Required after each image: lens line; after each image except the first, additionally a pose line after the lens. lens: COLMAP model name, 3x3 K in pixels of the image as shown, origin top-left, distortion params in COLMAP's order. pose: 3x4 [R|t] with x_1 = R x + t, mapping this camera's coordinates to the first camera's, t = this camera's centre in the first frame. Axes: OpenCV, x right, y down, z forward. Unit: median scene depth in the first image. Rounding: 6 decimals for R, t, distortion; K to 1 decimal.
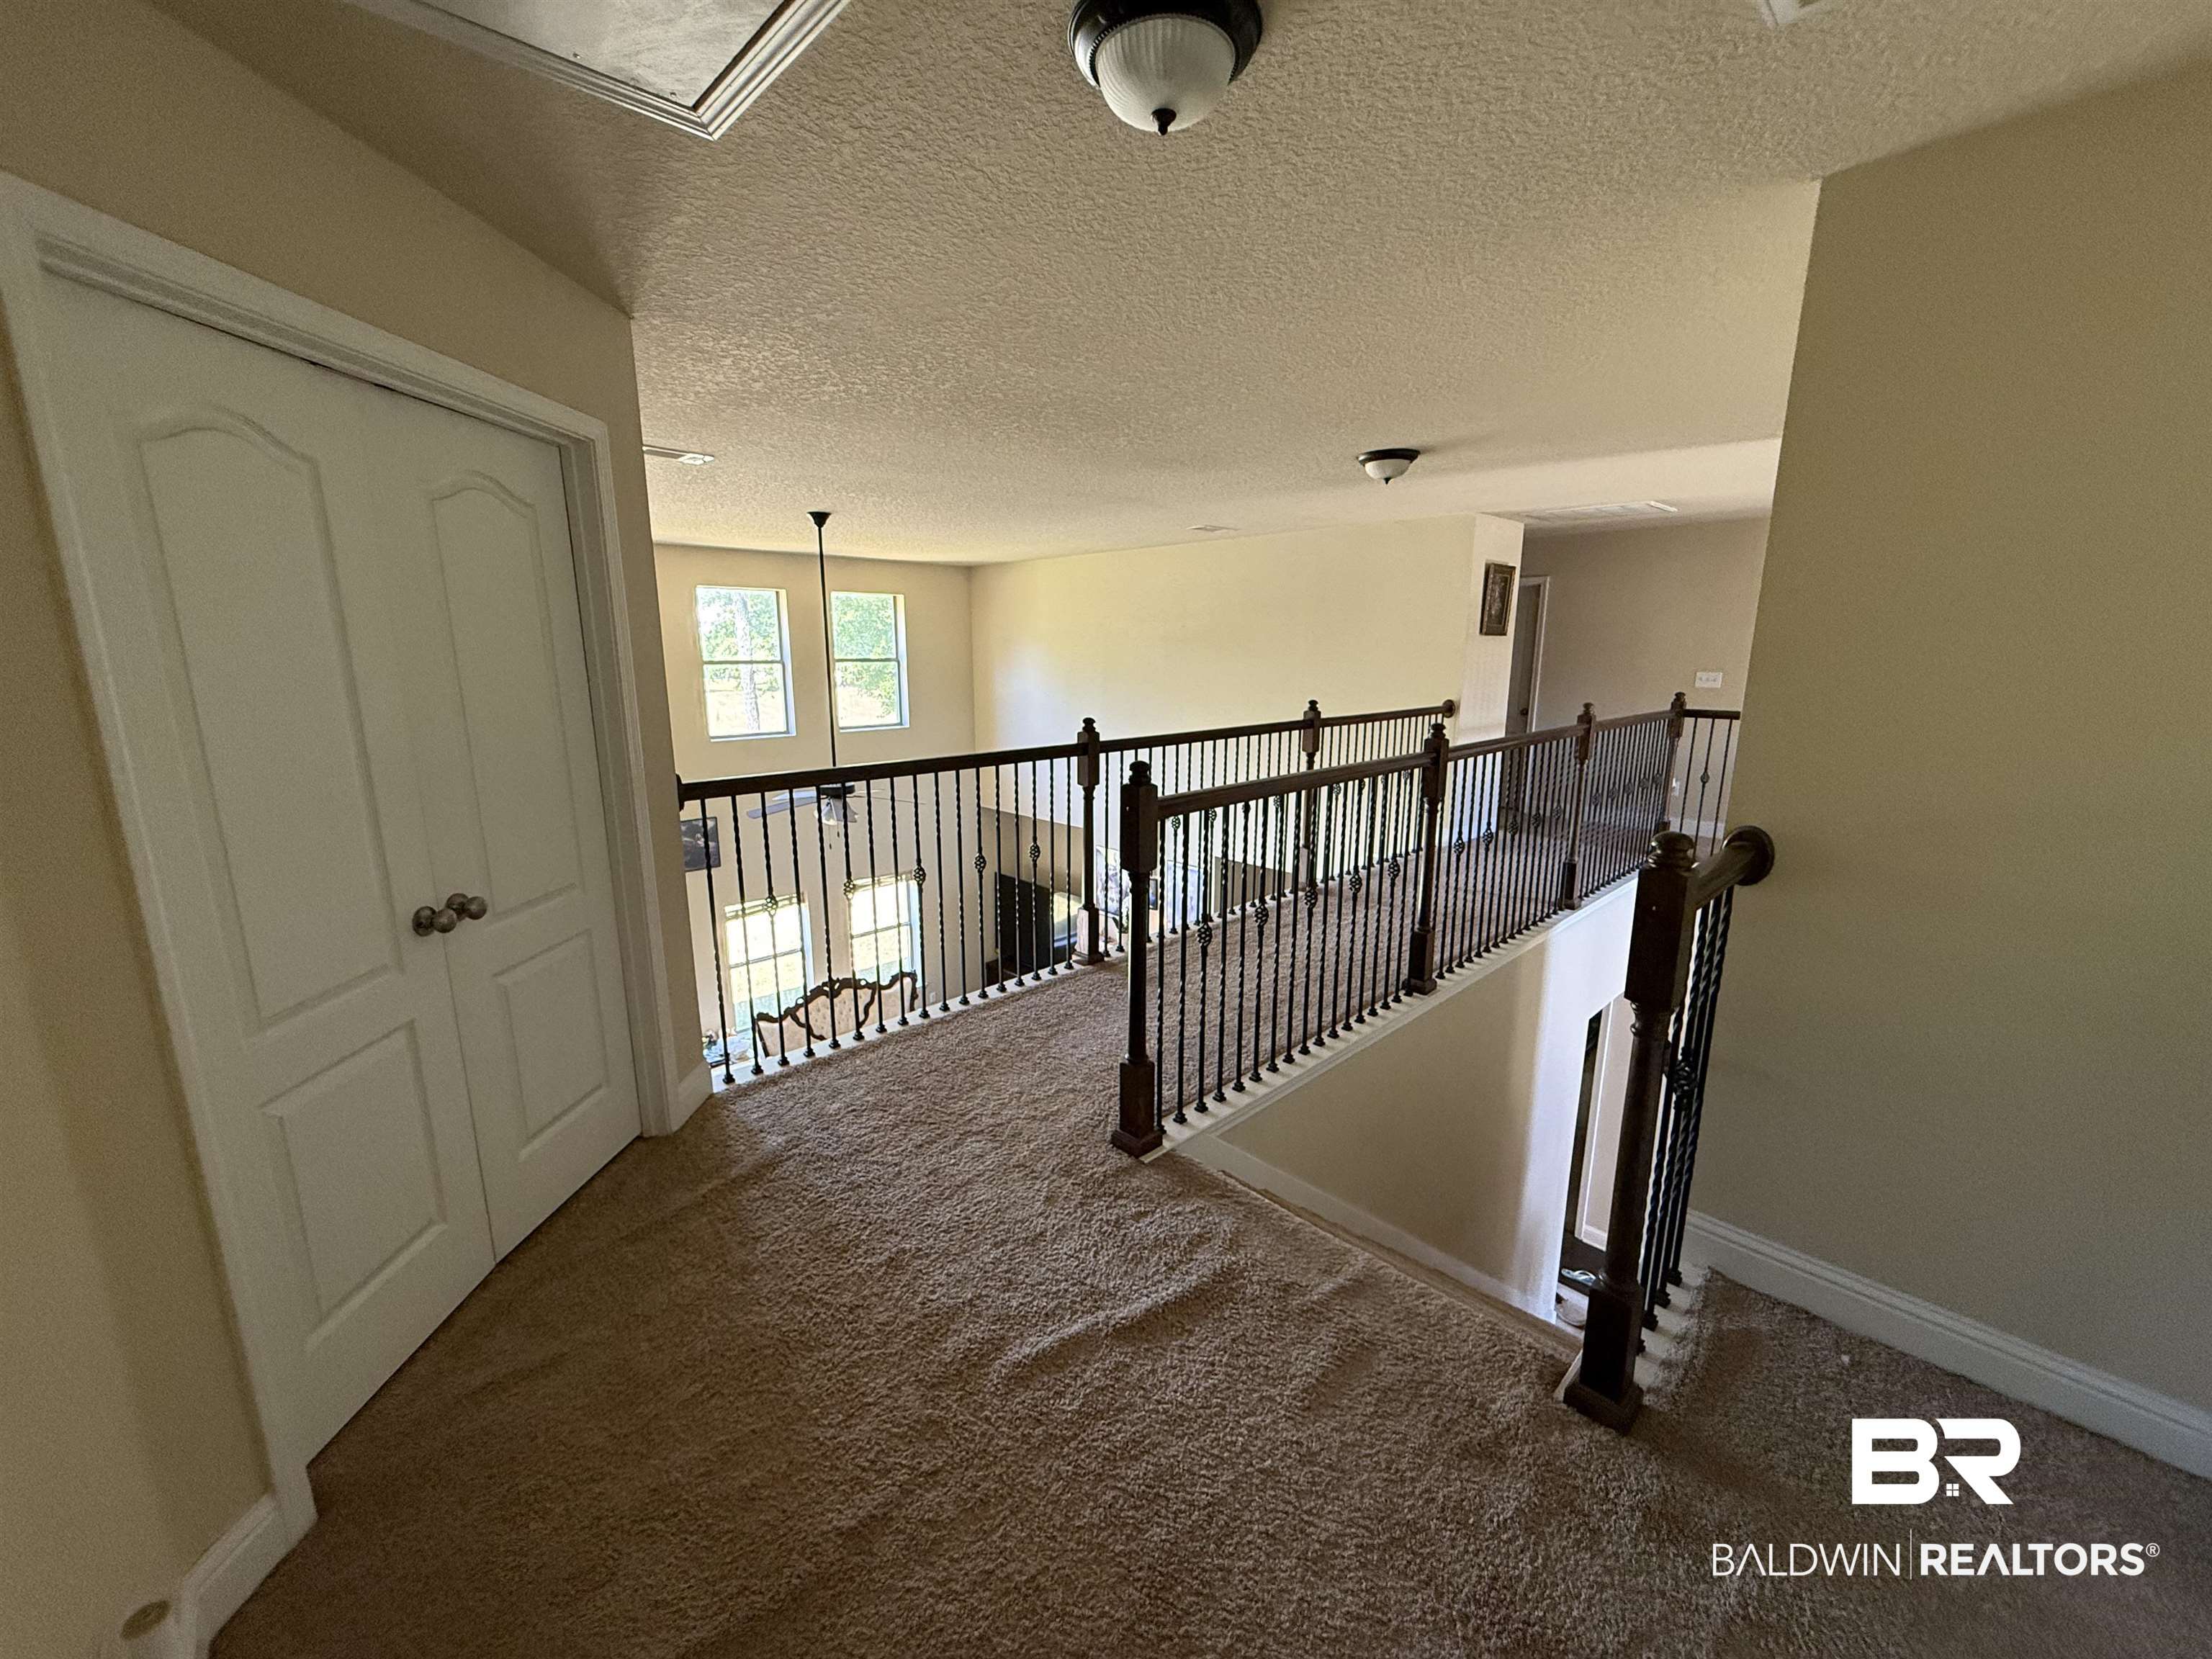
lens RADIAL K [[883.4, 0, 1109.6], [0, 883.4, 825.8], [0, 0, 1]] dist [-0.000865, 0.000643]
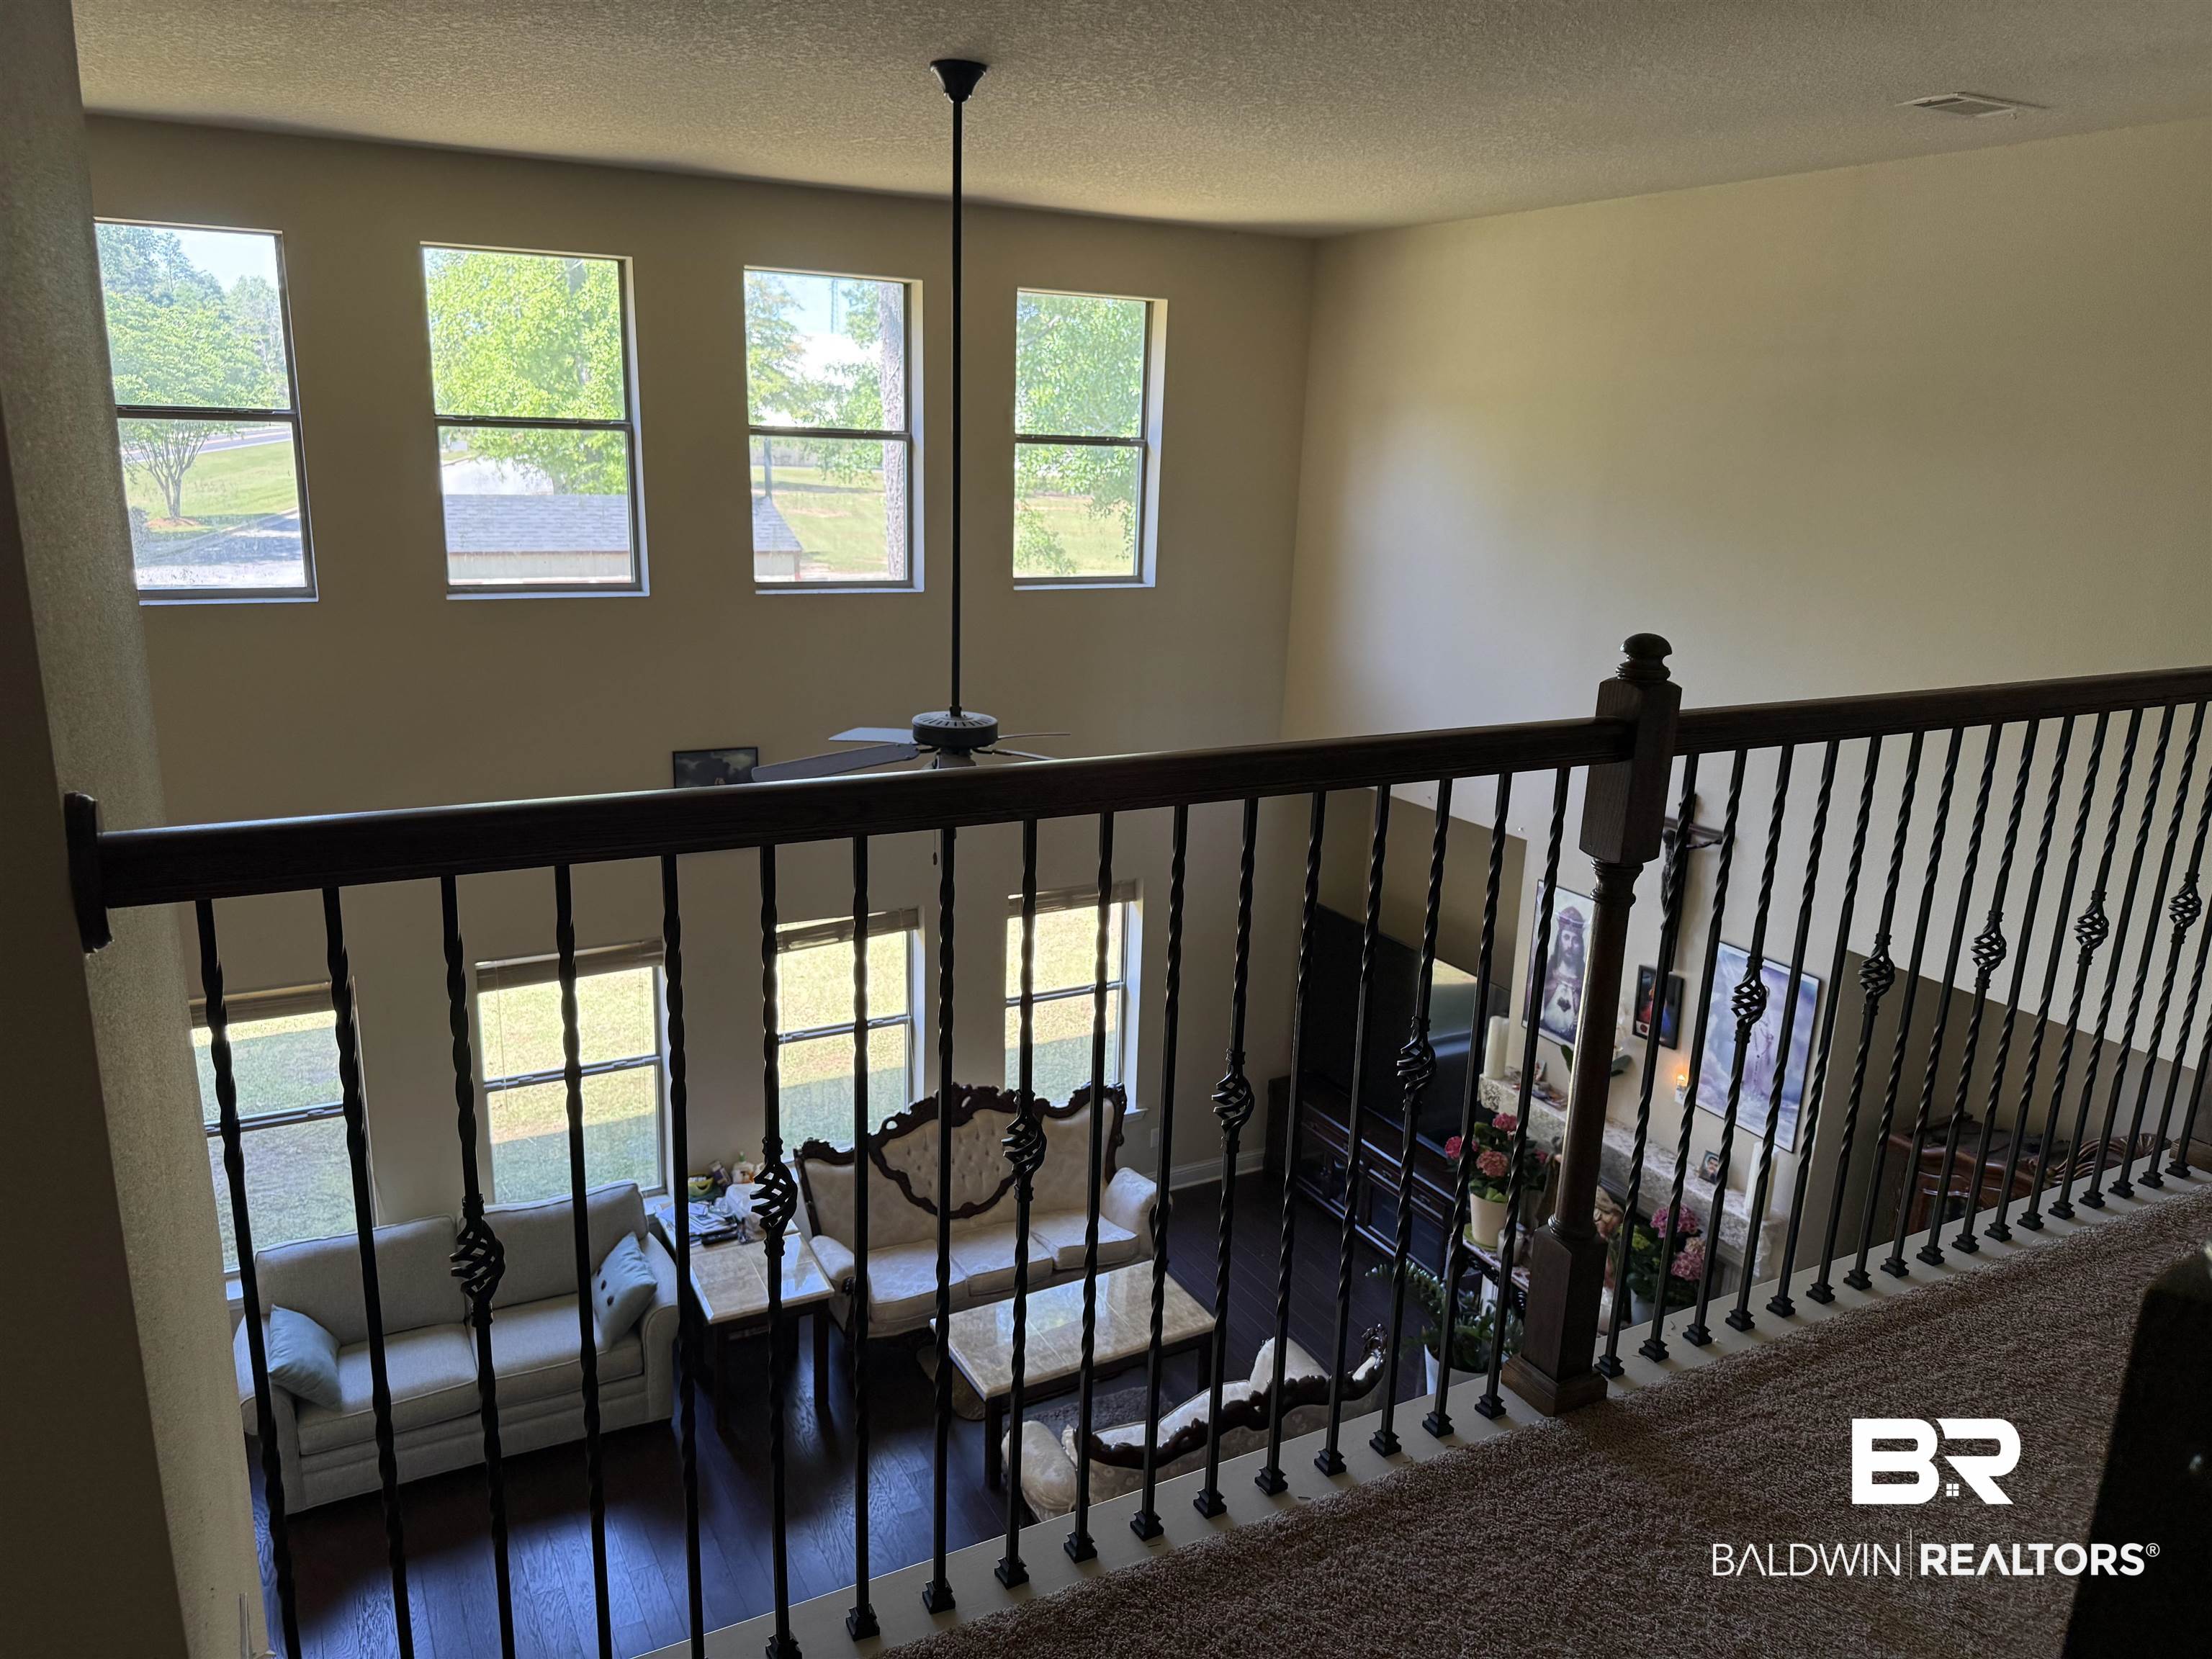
lens RADIAL K [[1557.7, 0, 1088.5], [0, 1557.7, 847.8], [0, 0, 1]] dist [0.058085, -0.044076]
pose [[0.958513, 0.100105, -0.266892, -0.023583], [-0.084052, 0.993933, 0.070938, -0.030888], [0.272374, -0.045562, 0.961112, 0.186487]]
